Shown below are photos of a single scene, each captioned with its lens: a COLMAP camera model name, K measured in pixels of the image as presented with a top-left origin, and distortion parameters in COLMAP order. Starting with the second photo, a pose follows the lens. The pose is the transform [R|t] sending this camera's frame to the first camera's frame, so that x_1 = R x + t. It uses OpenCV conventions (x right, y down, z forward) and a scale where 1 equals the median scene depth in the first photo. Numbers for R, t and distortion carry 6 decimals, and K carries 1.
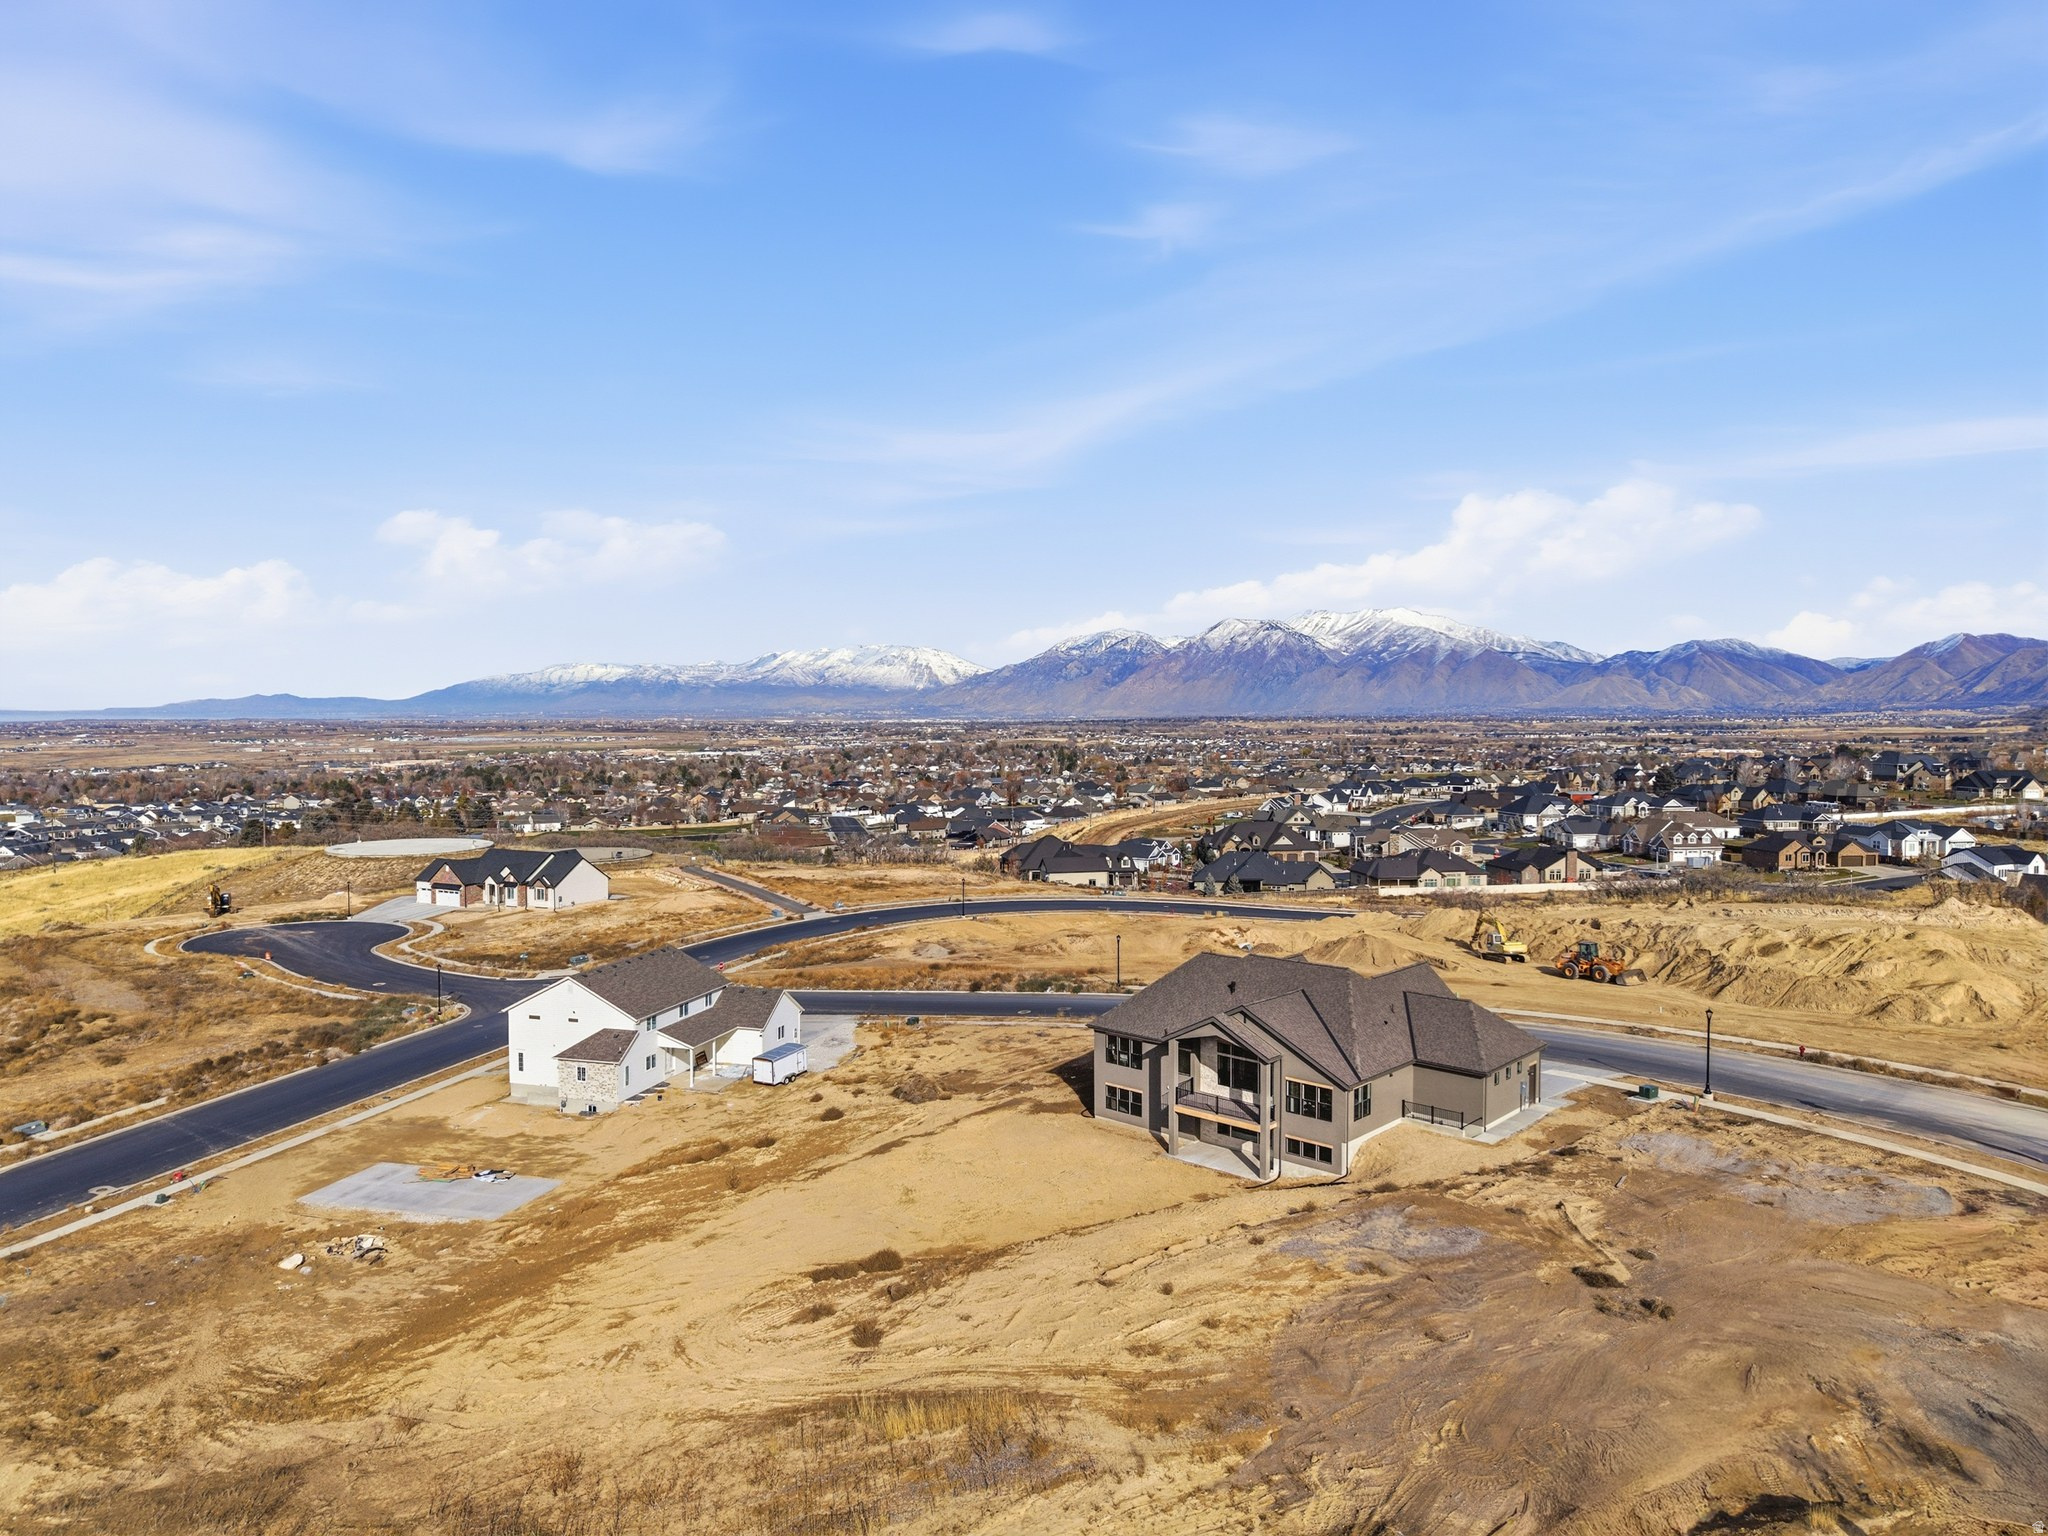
lens RADIAL K [[1357.9, 0, 1016.6], [0, 1357.9, 723.4], [0, 0, 1]] dist [0.001156, -0.045854]
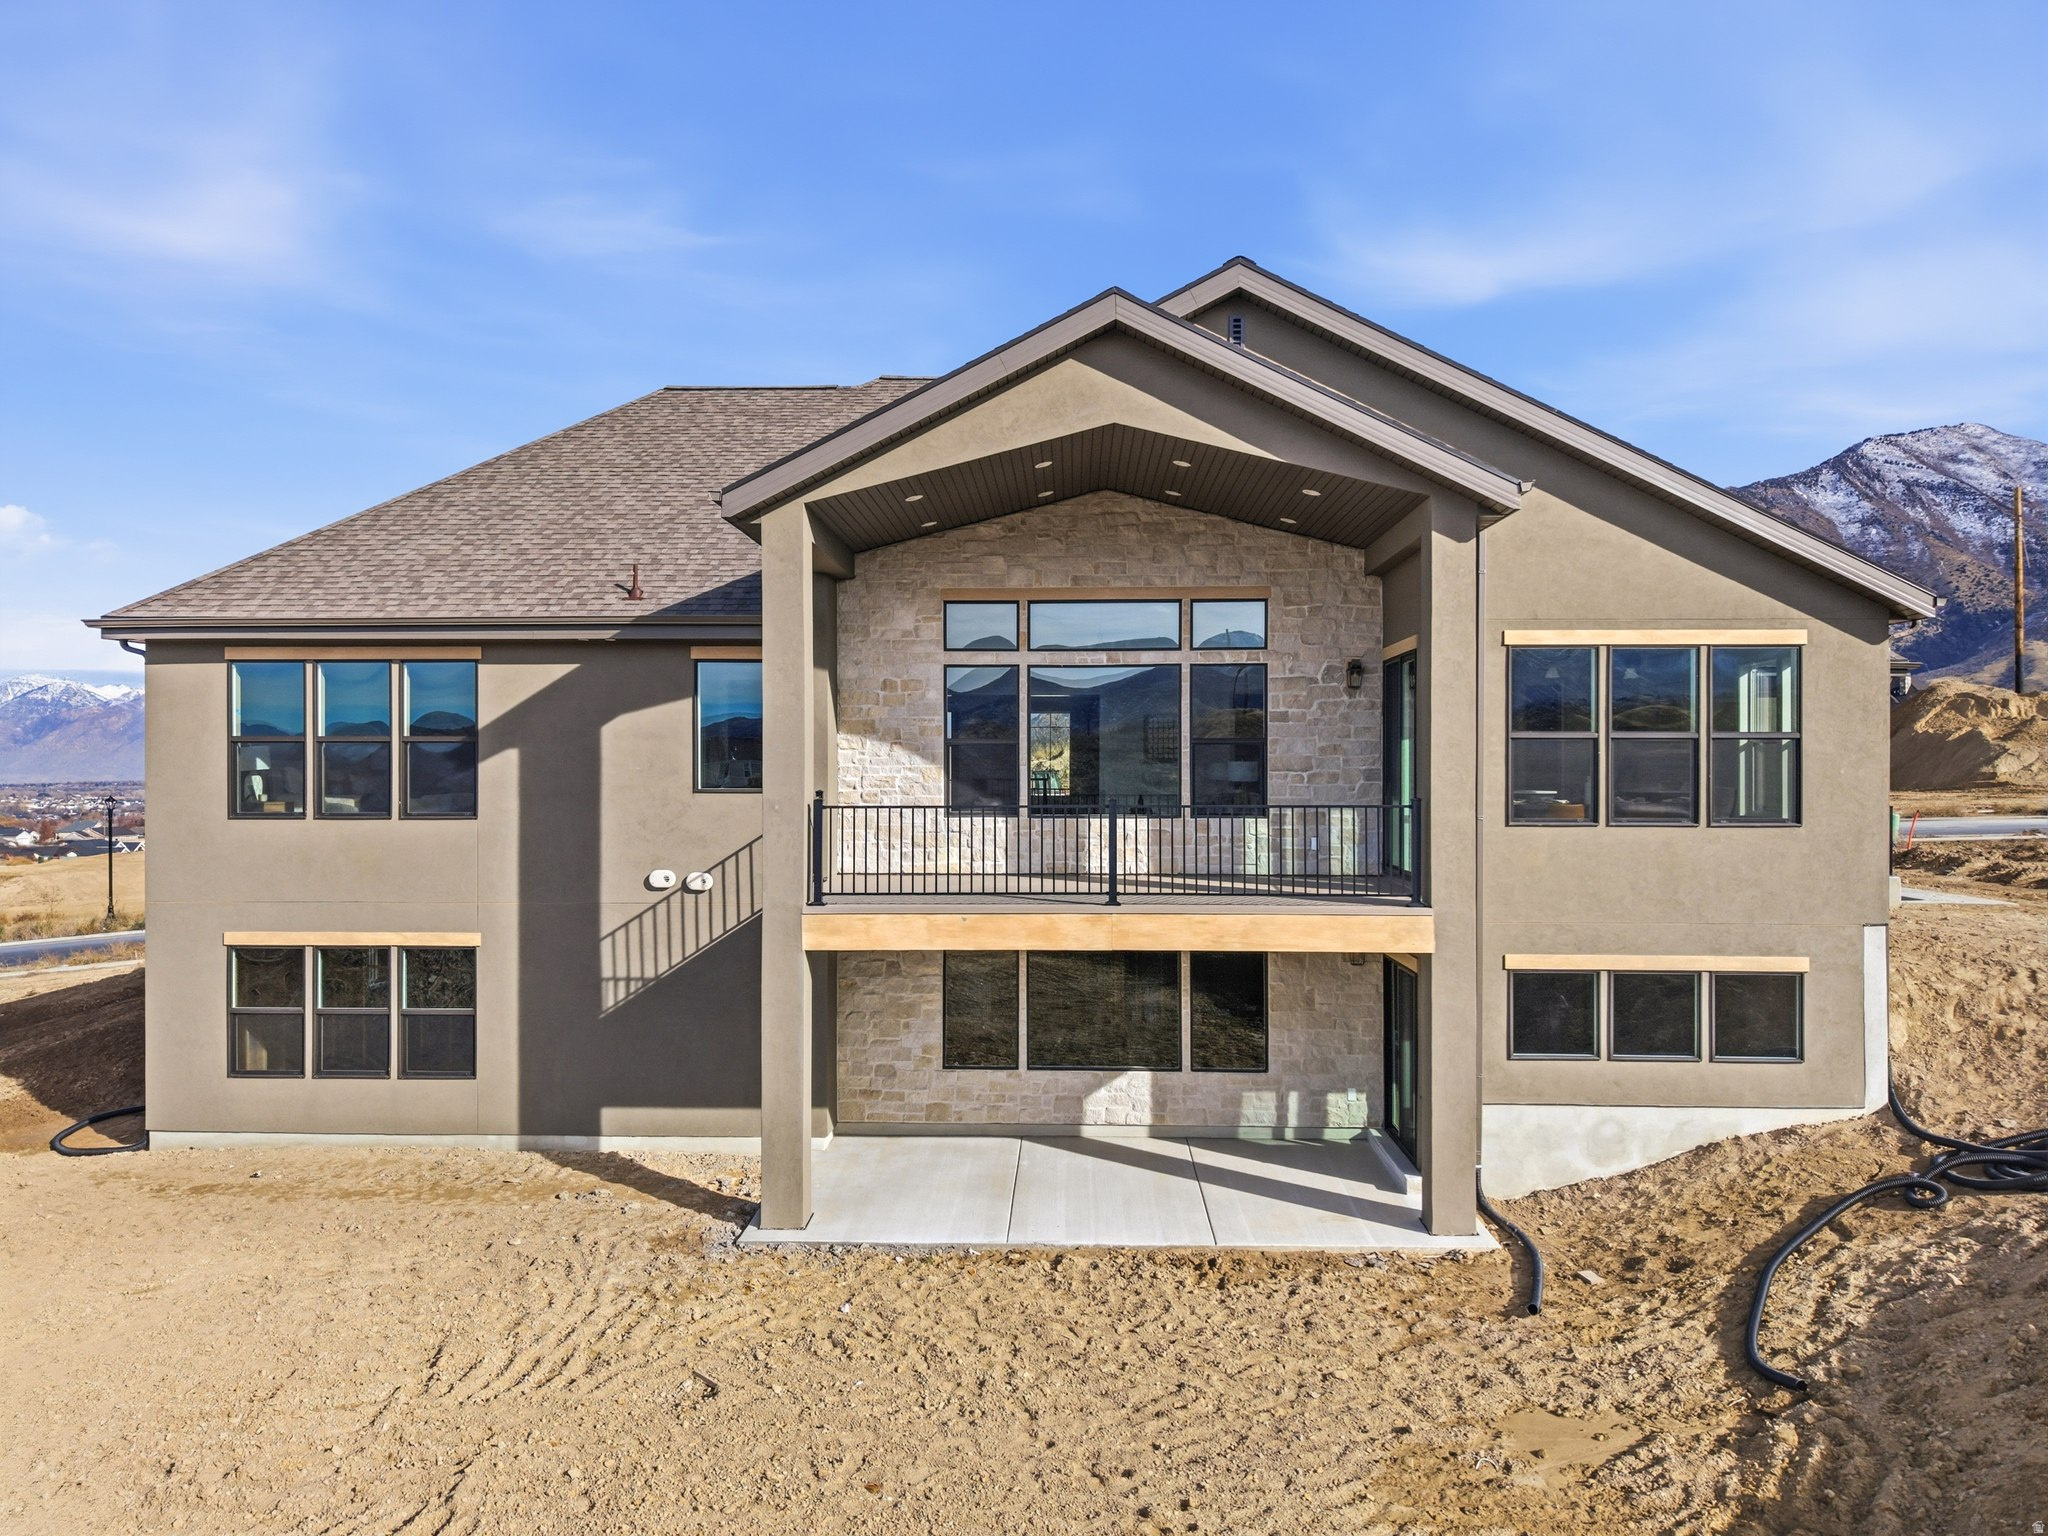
lens RADIAL K [[1369.1, 0, 1024.0], [0, 1369.1, 768.0], [0, 0, 1]] dist [0.038596, -0.048987]
pose [[0.758526, -0.019396, 0.651354, 0.028408], [0.011100, 0.999796, 0.016846, 0.246332], [-0.651548, -0.005548, 0.758587, 0.812470]]
